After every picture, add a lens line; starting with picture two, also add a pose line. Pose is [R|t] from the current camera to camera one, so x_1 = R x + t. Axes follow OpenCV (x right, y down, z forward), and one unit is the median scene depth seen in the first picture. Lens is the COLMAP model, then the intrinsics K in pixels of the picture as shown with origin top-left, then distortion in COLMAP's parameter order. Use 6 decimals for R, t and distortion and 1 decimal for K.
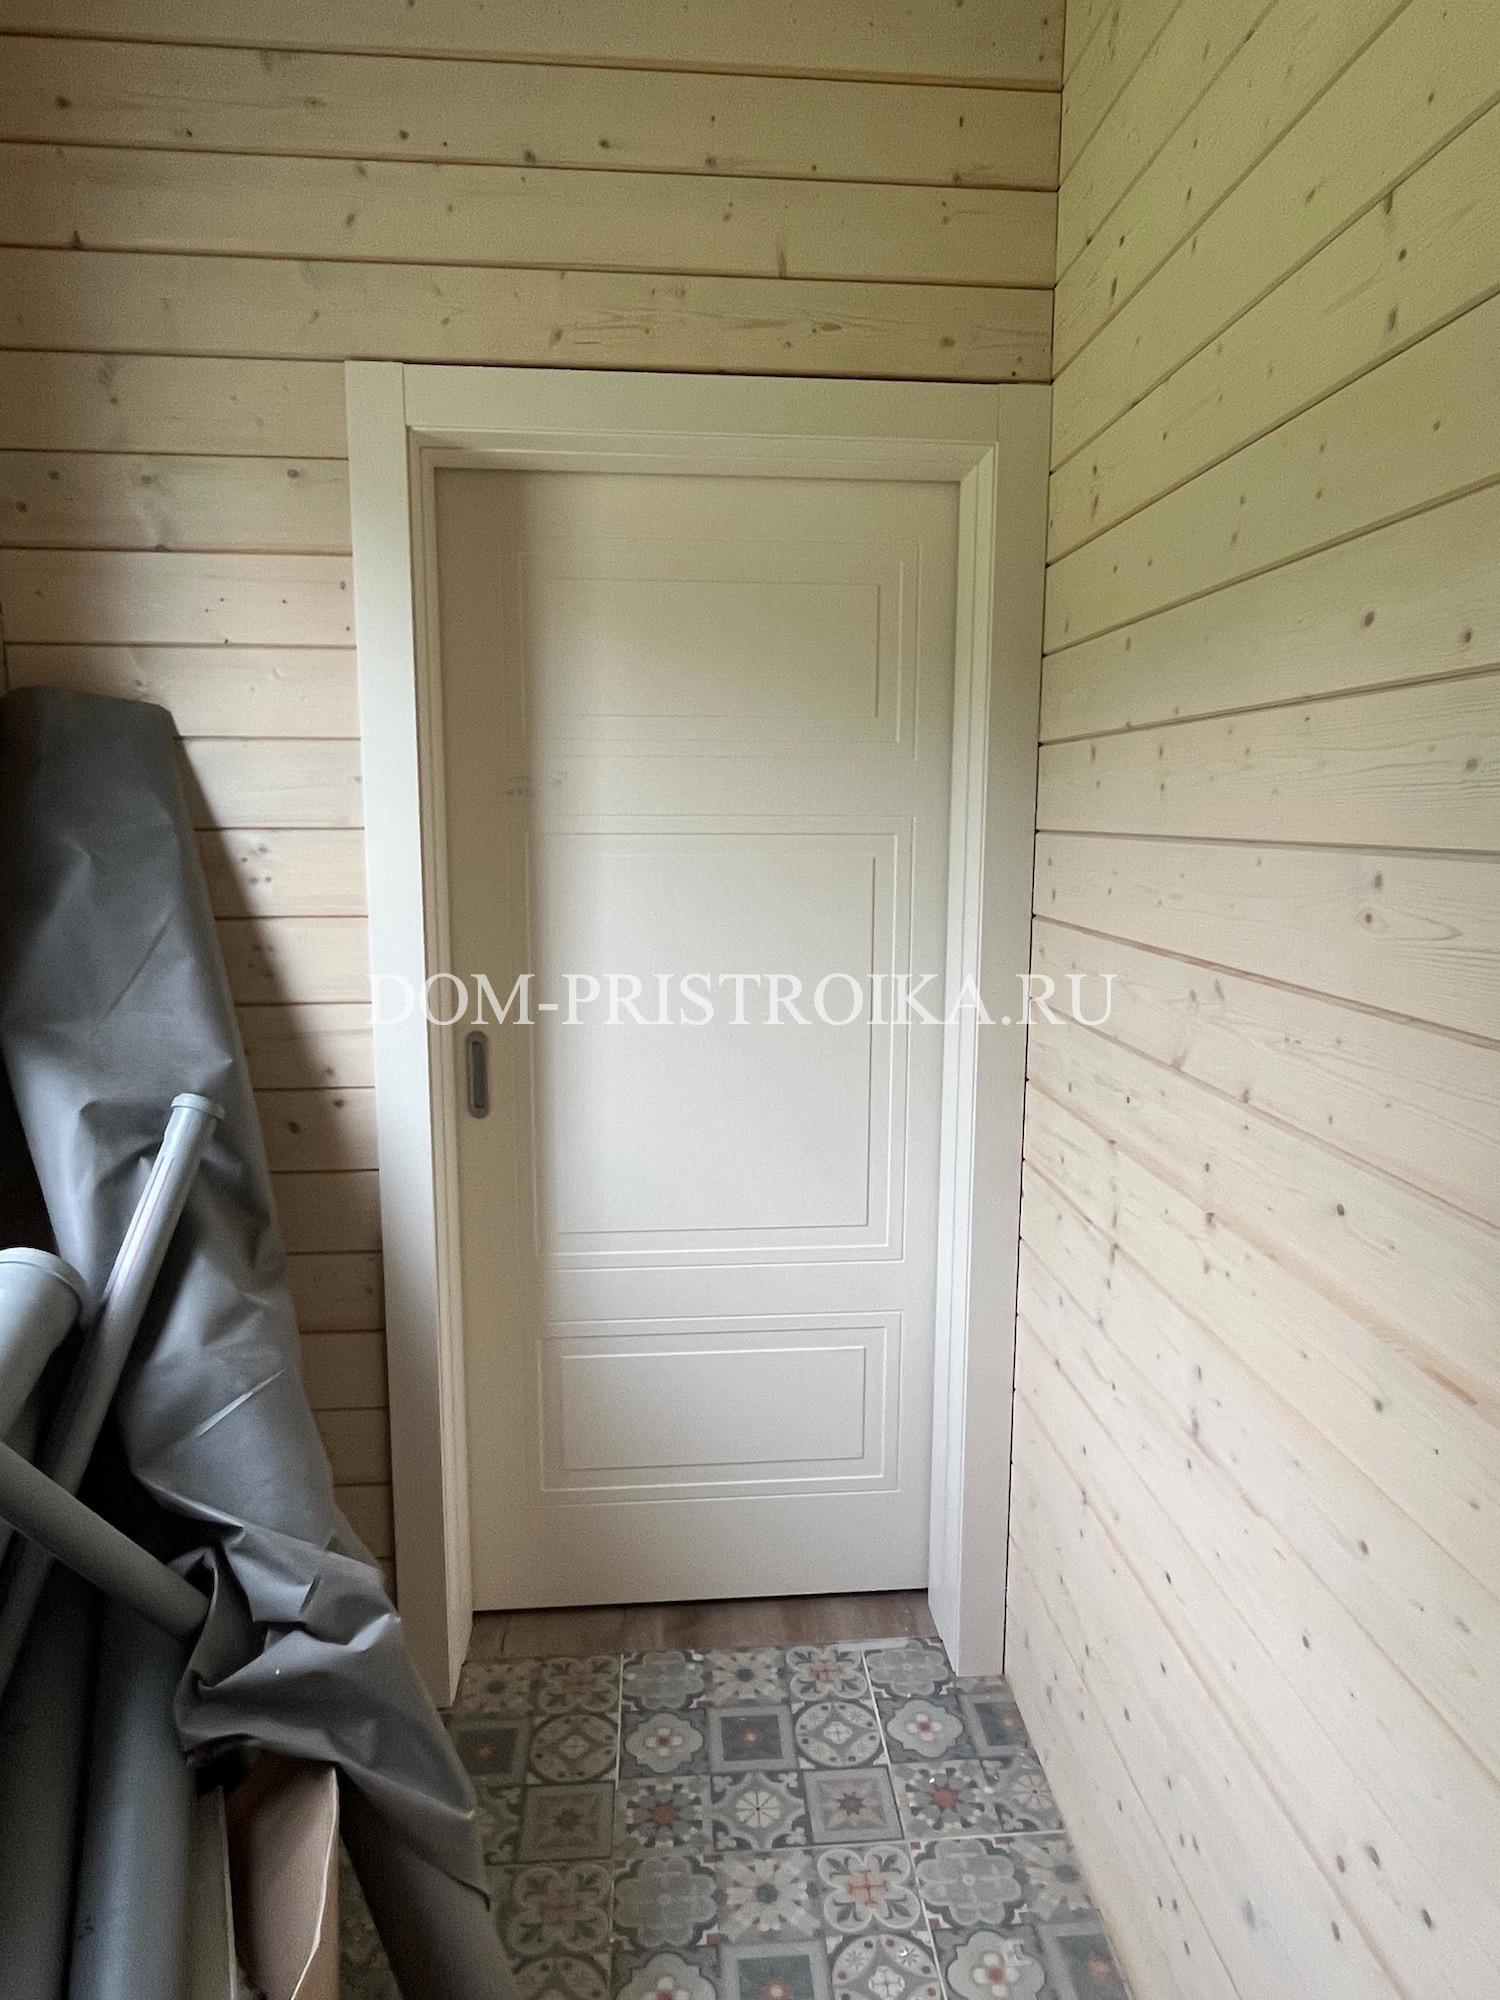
lens RADIAL K [[1173.9, 0, 750.0], [0, 1173.9, 1000.0], [0, 0, 1]] dist [-0.000812, -0.000299]
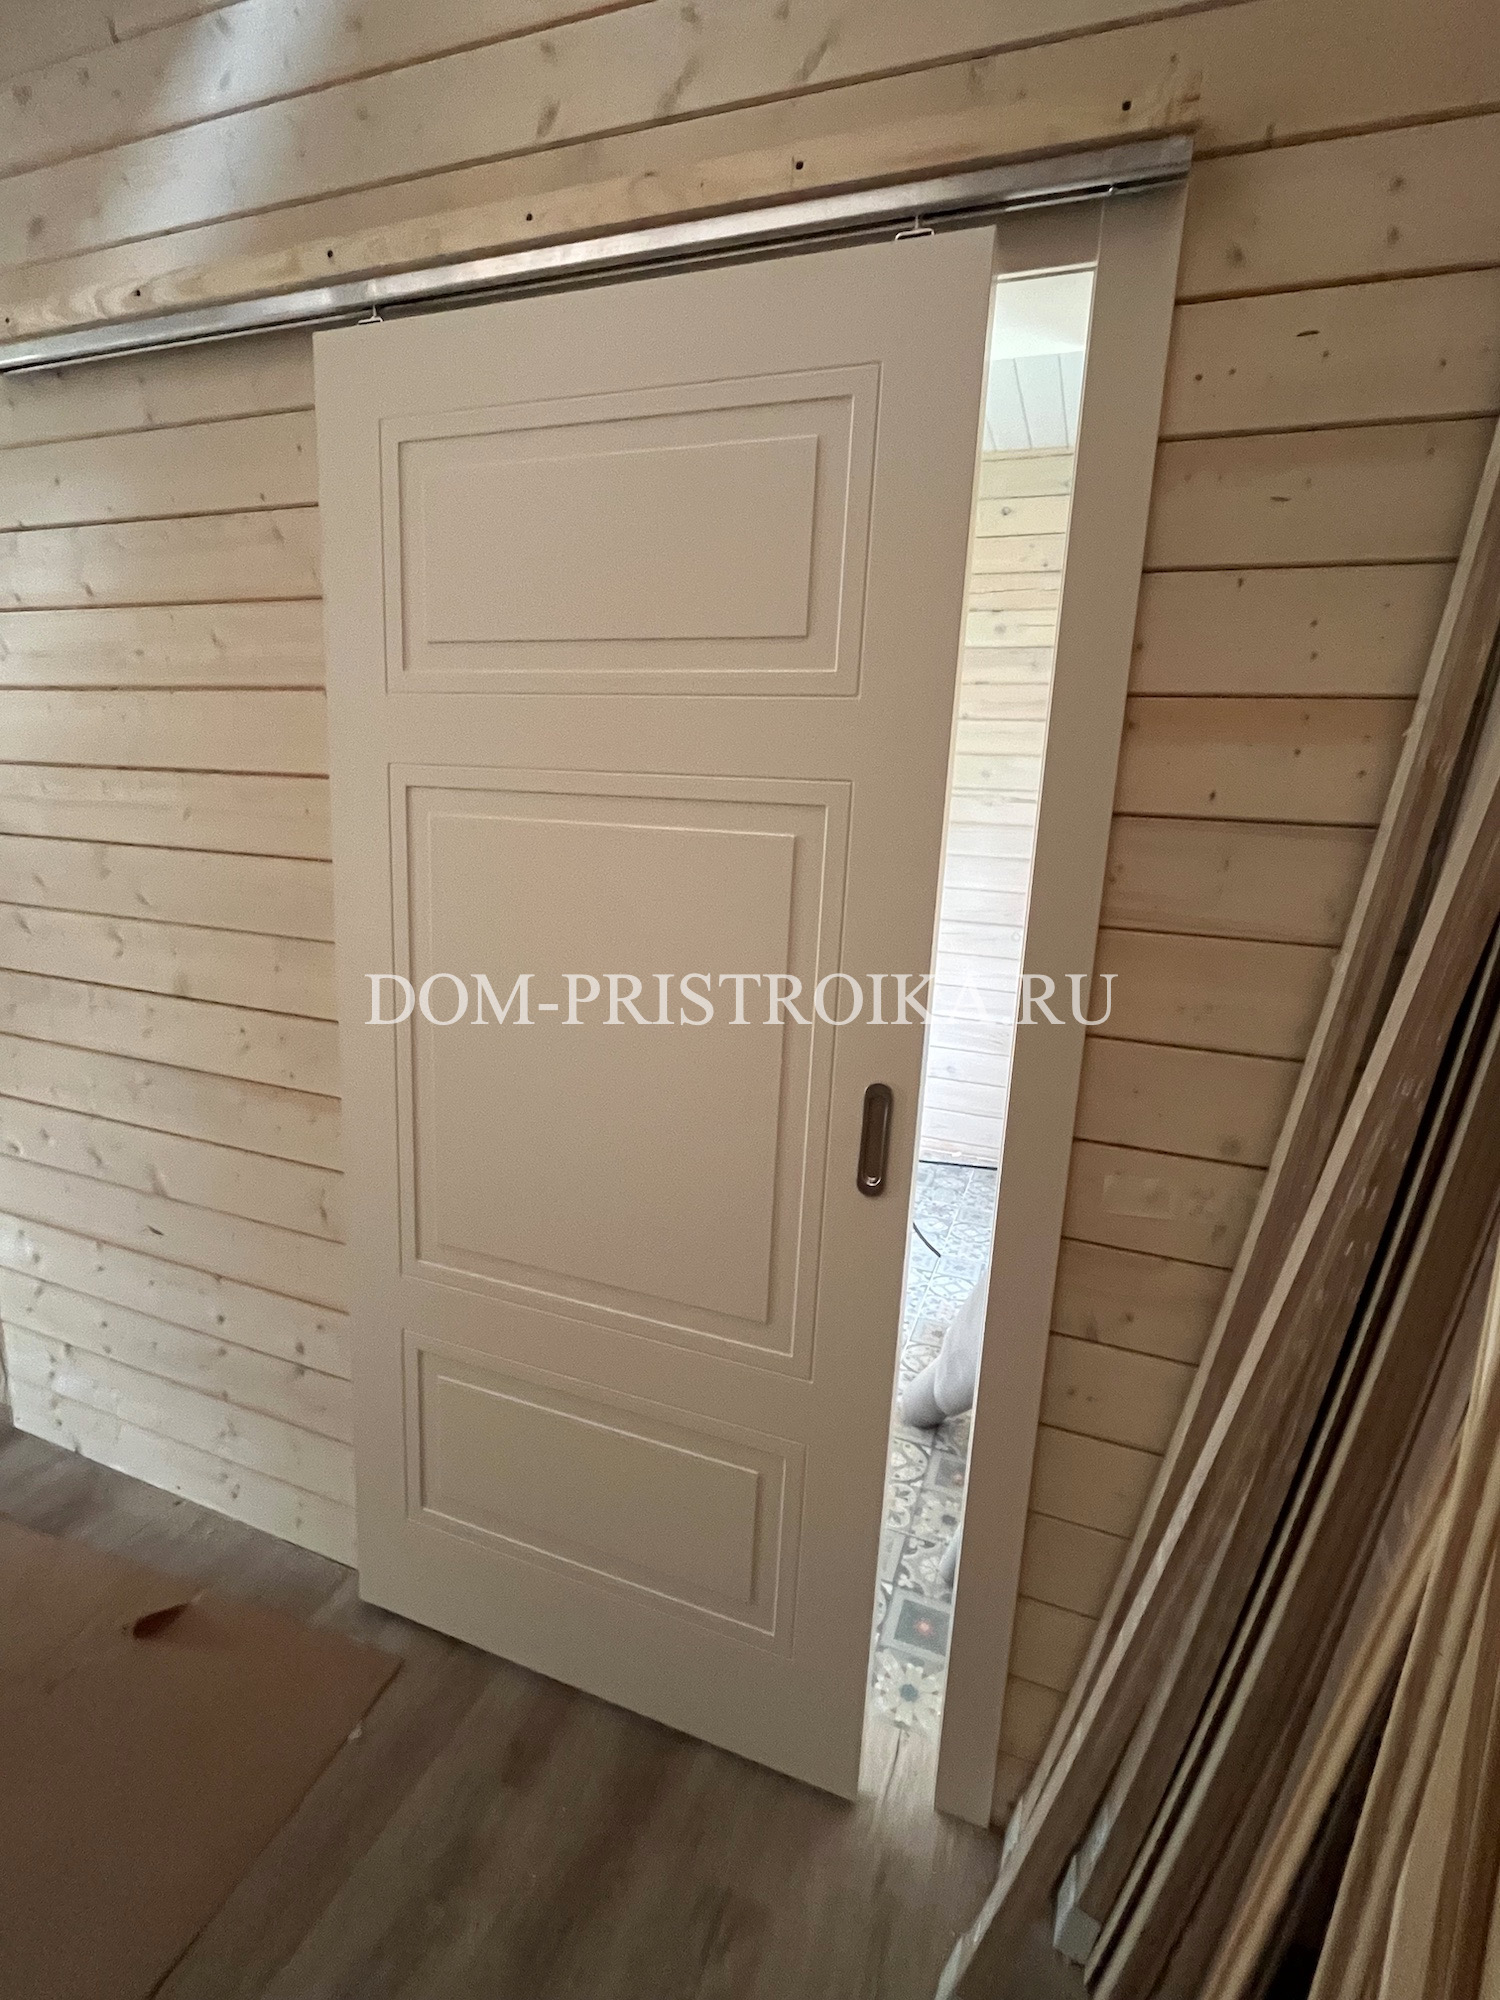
lens RADIAL K [[926.4, 0, 750.0], [0, 926.4, 1000.0], [0, 0, 1]] dist [-0.002277, -0.000414]
pose [[-0.905814, -0.121991, 0.405734, -0.145576], [0.021732, 0.943011, 0.332050, -0.258150], [-0.423119, 0.309593, -0.851541, 1.774668]]
